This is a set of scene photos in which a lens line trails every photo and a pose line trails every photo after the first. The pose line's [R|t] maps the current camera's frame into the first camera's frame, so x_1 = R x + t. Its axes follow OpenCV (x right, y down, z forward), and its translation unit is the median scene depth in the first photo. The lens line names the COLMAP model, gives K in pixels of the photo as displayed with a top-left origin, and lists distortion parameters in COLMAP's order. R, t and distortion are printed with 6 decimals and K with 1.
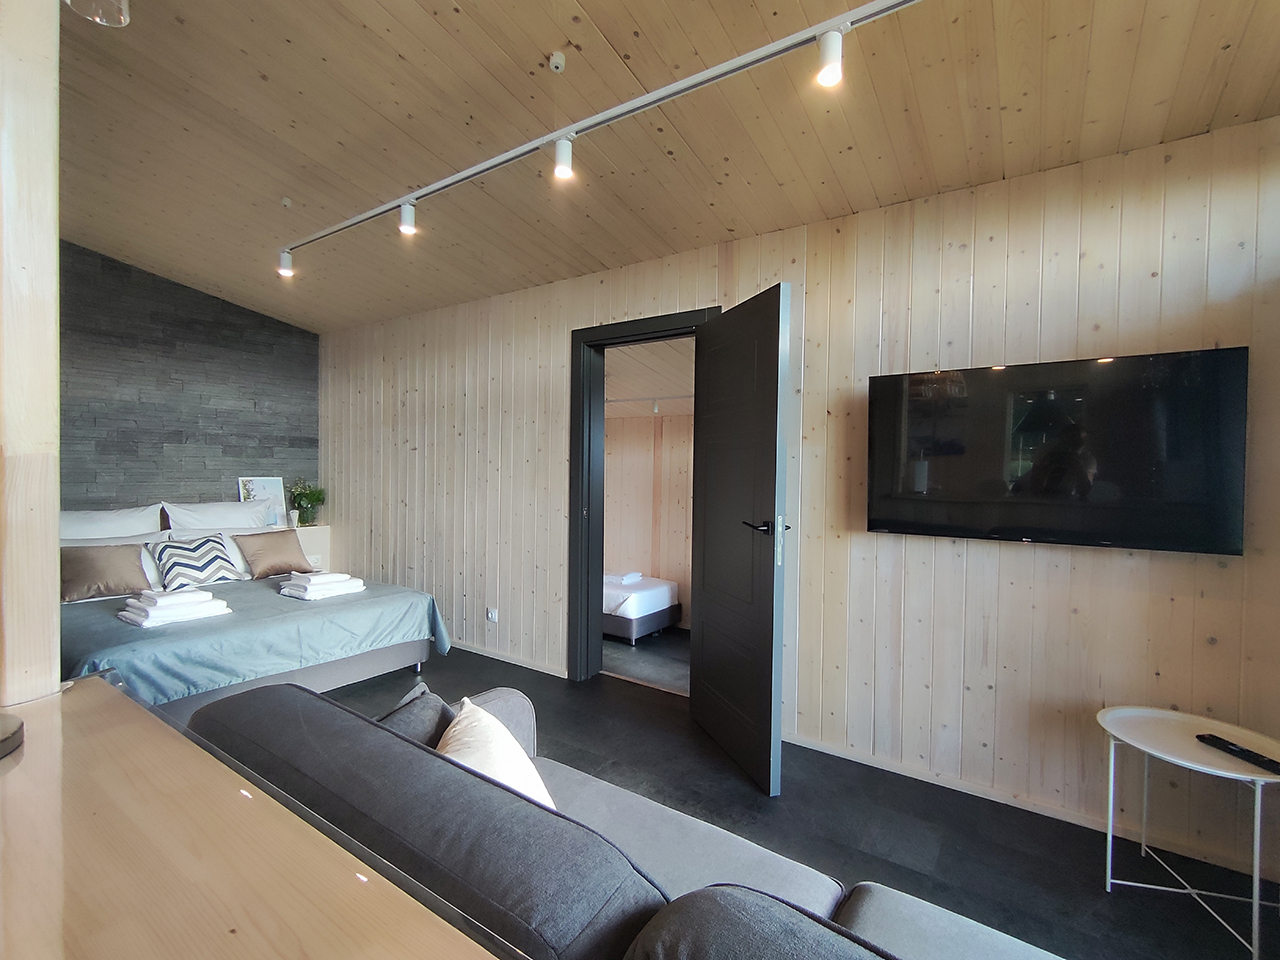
lens RADIAL K [[591.9, 0, 635.4], [0, 591.9, 477.6], [0, 0, 1]] dist [0.006046, 0.000433]
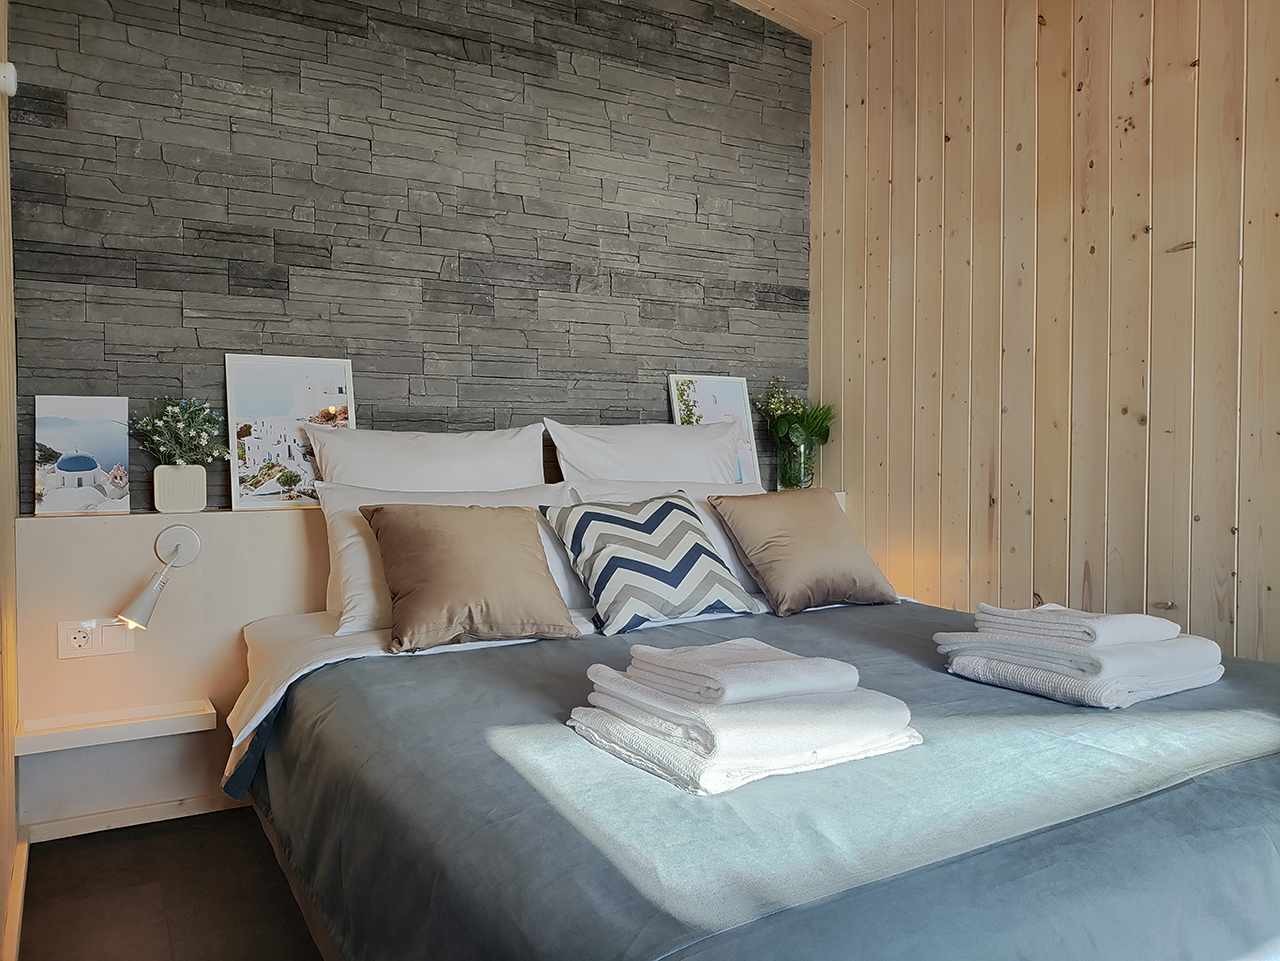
lens RADIAL K [[933.6, 0, 647.0], [0, 933.6, 479.4], [0, 0, 1]] dist [0.092784, -0.138444]
pose [[0.909468, -0.002358, -0.415768, -0.455214], [0.008376, 0.999885, 0.012652, 0.076721], [0.415690, -0.014989, 0.909383, 0.423567]]
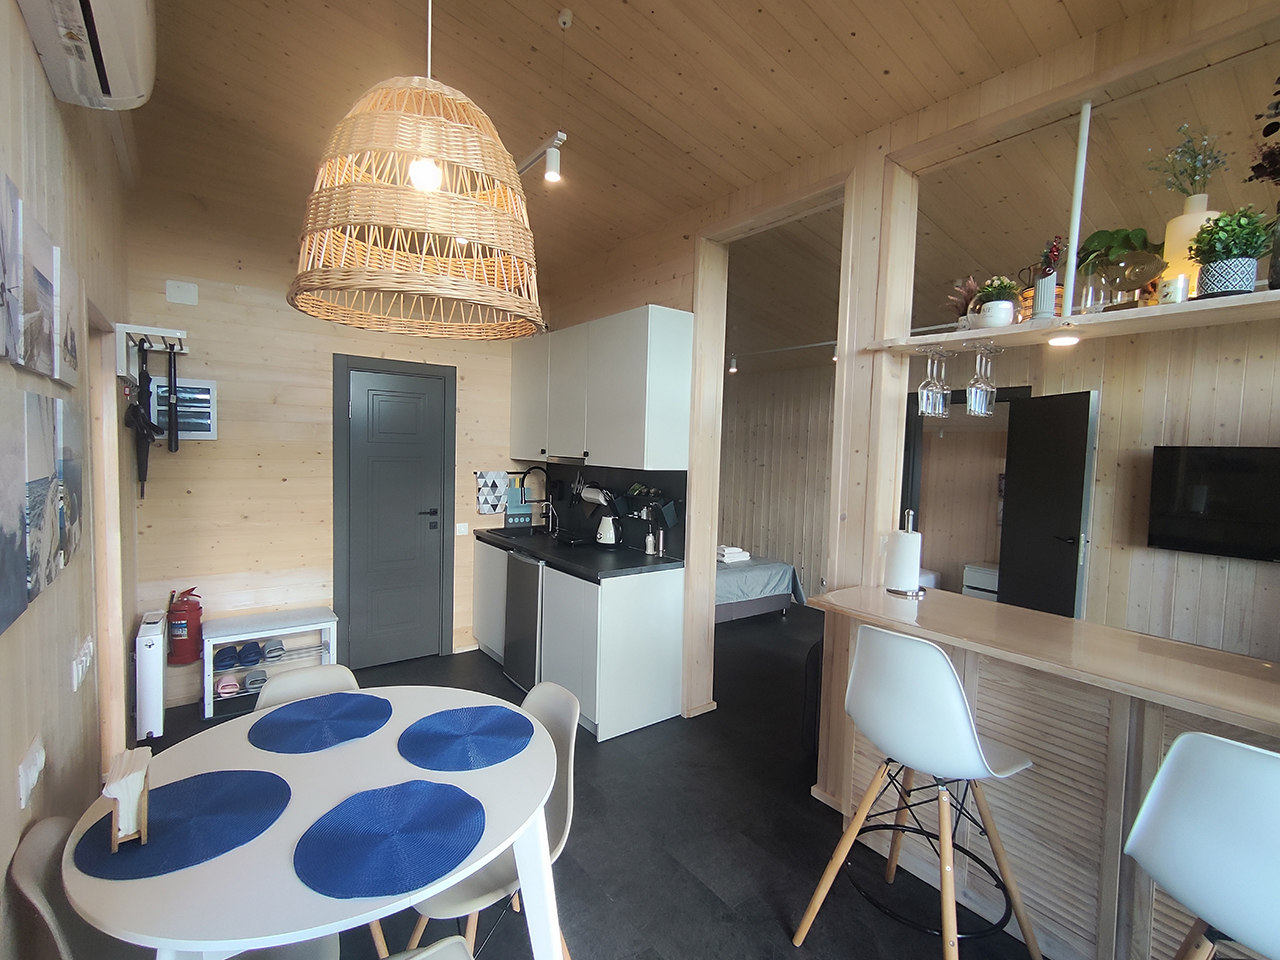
lens RADIAL K [[591.9, 0, 635.4], [0, 591.9, 477.6], [0, 0, 1]] dist [0.006046, 0.000433]
pose [[0.949384, 0.031677, -0.312515, -0.228883], [-0.021812, 0.999149, 0.035013, -0.066515], [0.313358, -0.026424, 0.949267, -0.509985]]
